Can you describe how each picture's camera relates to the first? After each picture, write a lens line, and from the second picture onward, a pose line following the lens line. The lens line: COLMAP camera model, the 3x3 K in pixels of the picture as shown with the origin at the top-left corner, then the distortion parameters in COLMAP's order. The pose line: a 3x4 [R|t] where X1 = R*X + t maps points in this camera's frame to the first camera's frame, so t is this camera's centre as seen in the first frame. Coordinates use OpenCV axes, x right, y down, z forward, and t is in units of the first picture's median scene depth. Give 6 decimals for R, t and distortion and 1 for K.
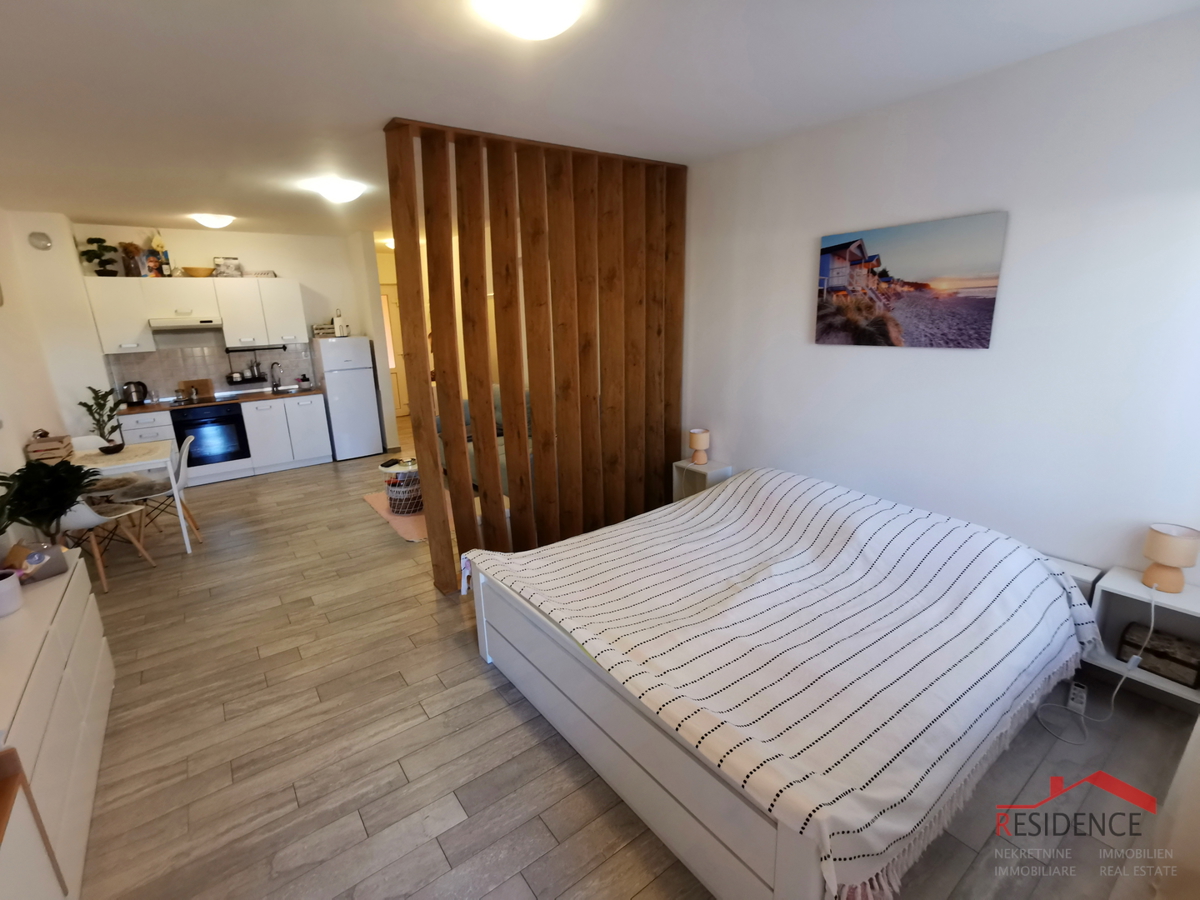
lens RADIAL K [[555.5, 0, 598.8], [0, 555.5, 449.1], [0, 0, 1]] dist [-0.018345, 0.019566]
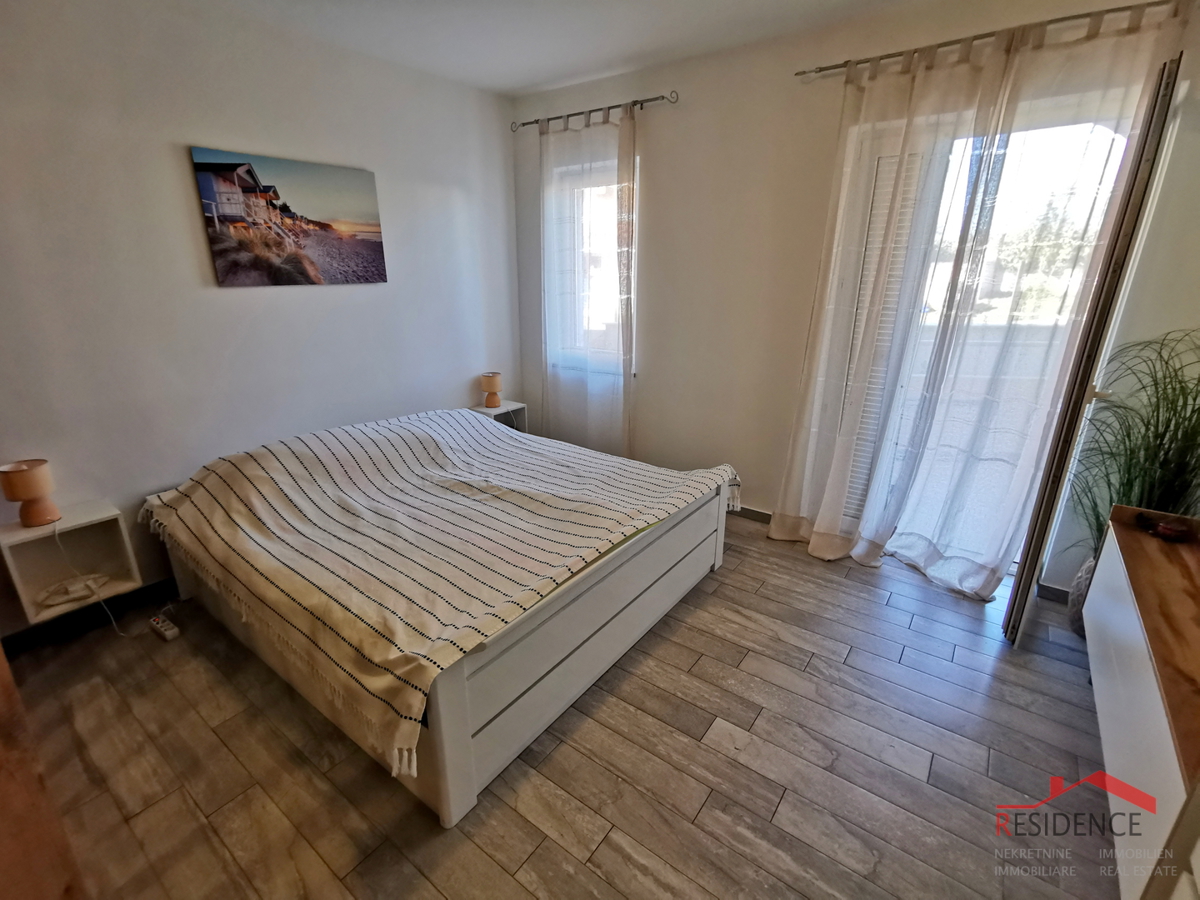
lens RADIAL K [[551.2, 0, 598.8], [0, 551.2, 449.3], [0, 0, 1]] dist [-0.002427, 0.007373]
pose [[-0.287827, -0.271295, 0.918452, -0.628817], [0.242142, 0.907259, 0.343872, -0.129390], [-0.926565, 0.321371, -0.195442, 0.792976]]
